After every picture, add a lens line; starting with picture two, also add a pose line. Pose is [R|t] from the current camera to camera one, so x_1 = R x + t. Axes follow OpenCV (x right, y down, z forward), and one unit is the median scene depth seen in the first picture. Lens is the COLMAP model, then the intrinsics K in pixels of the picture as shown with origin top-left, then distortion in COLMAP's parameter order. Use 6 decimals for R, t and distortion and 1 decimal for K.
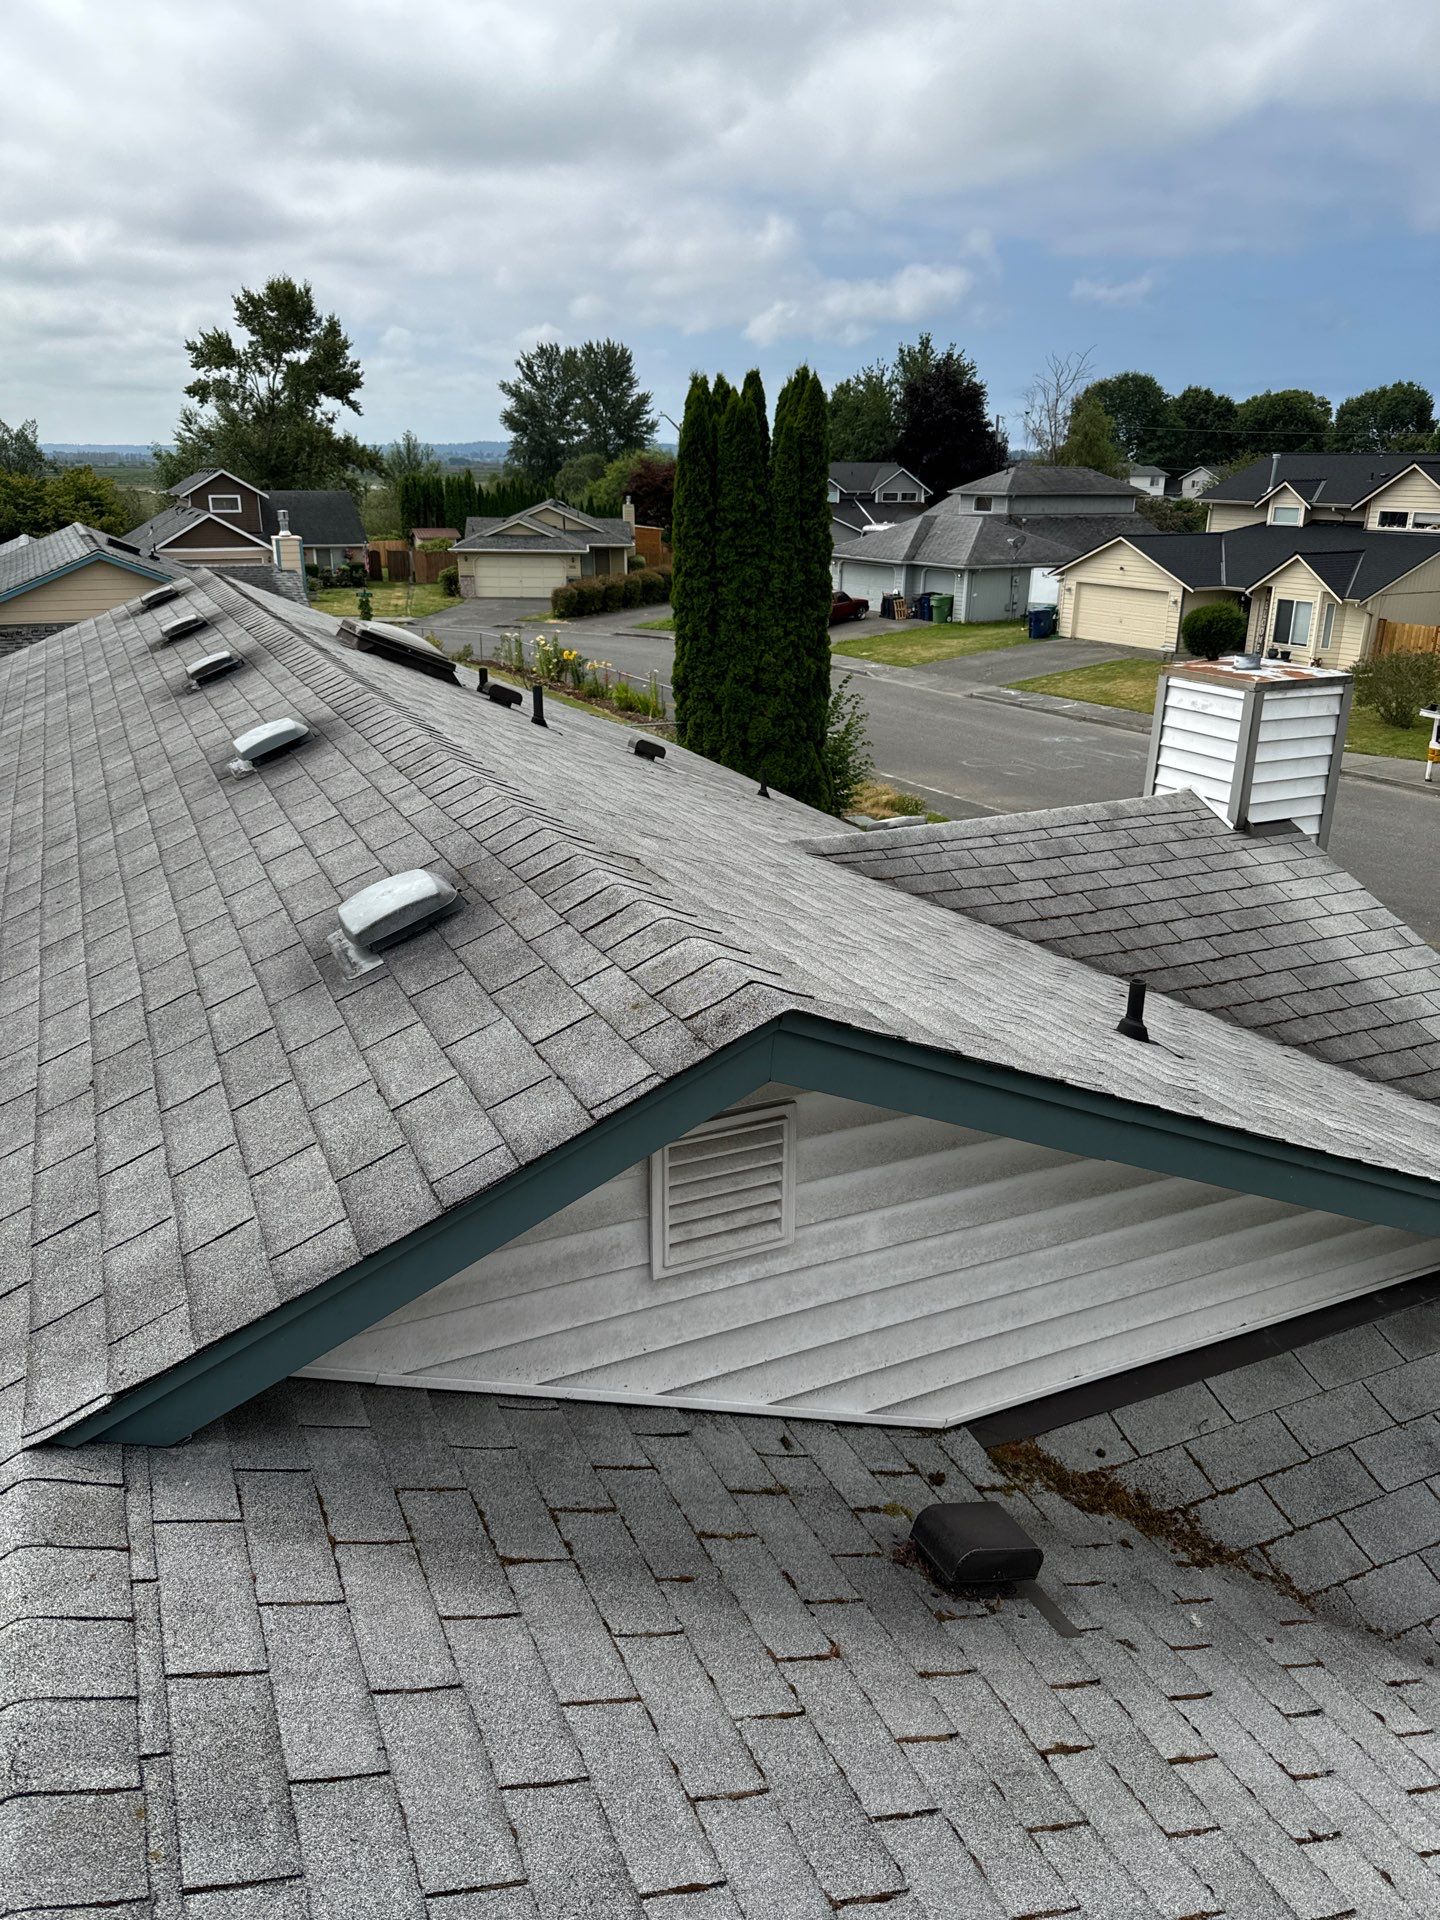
lens RADIAL K [[1350.4, 0, 721.0], [0, 1350.4, 954.1], [0, 0, 1]] dist [0.038407, -0.044710]
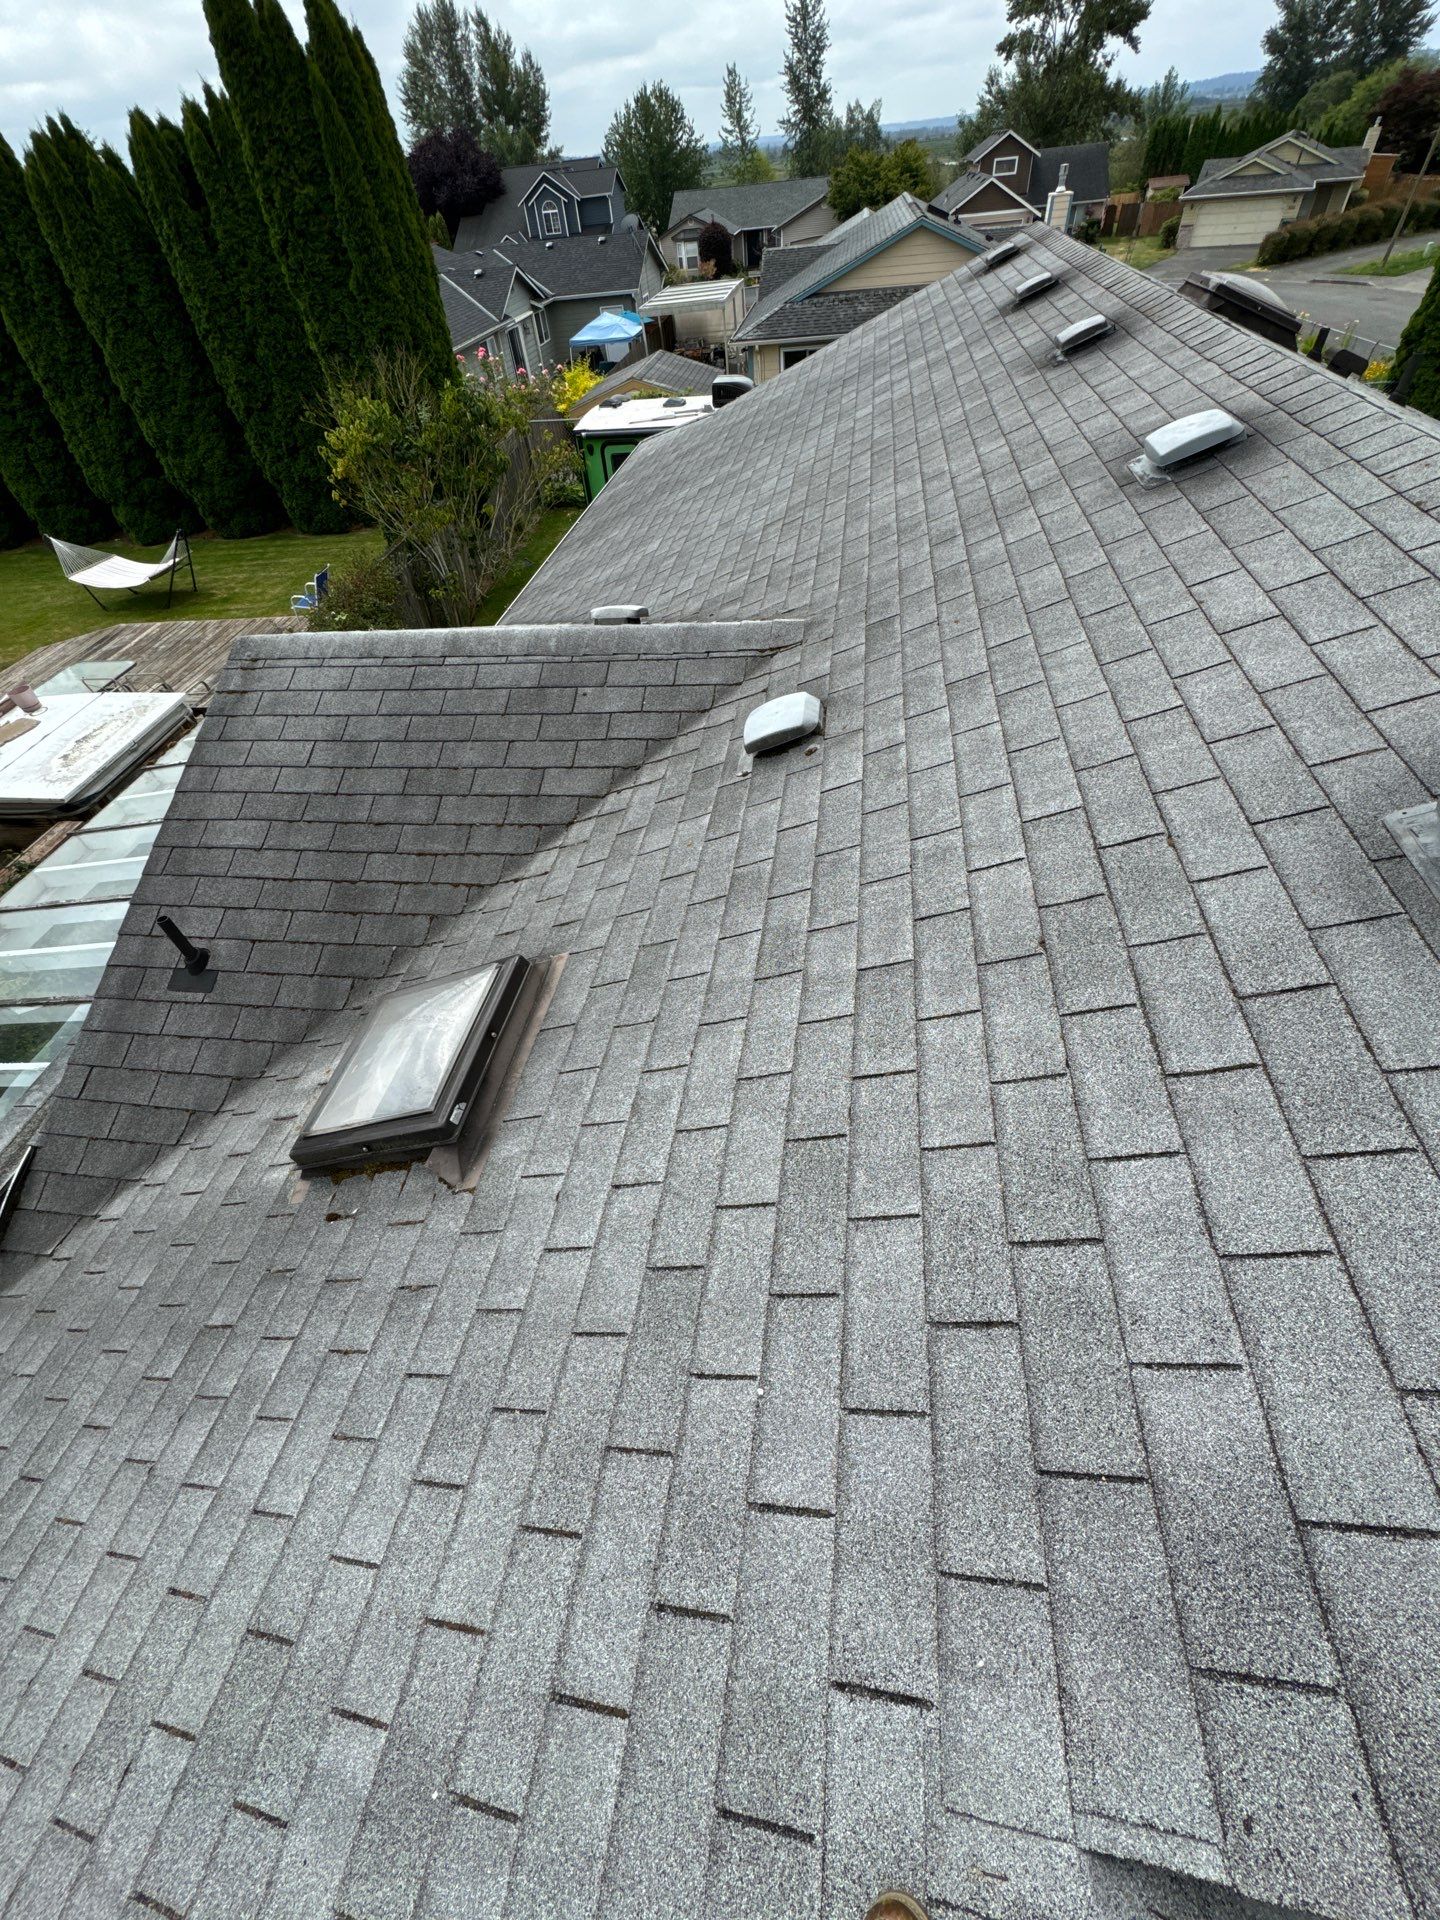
lens RADIAL K [[763.9, 0, 724.7], [0, 763.9, 959.0], [0, 0, 1]] dist [-0.004148, 0.000687]
pose [[0.836782, 0.342493, -0.427193, -0.265856], [-0.102579, 0.864457, 0.492130, -0.077206], [0.537841, -0.367984, 0.758495, 0.318175]]
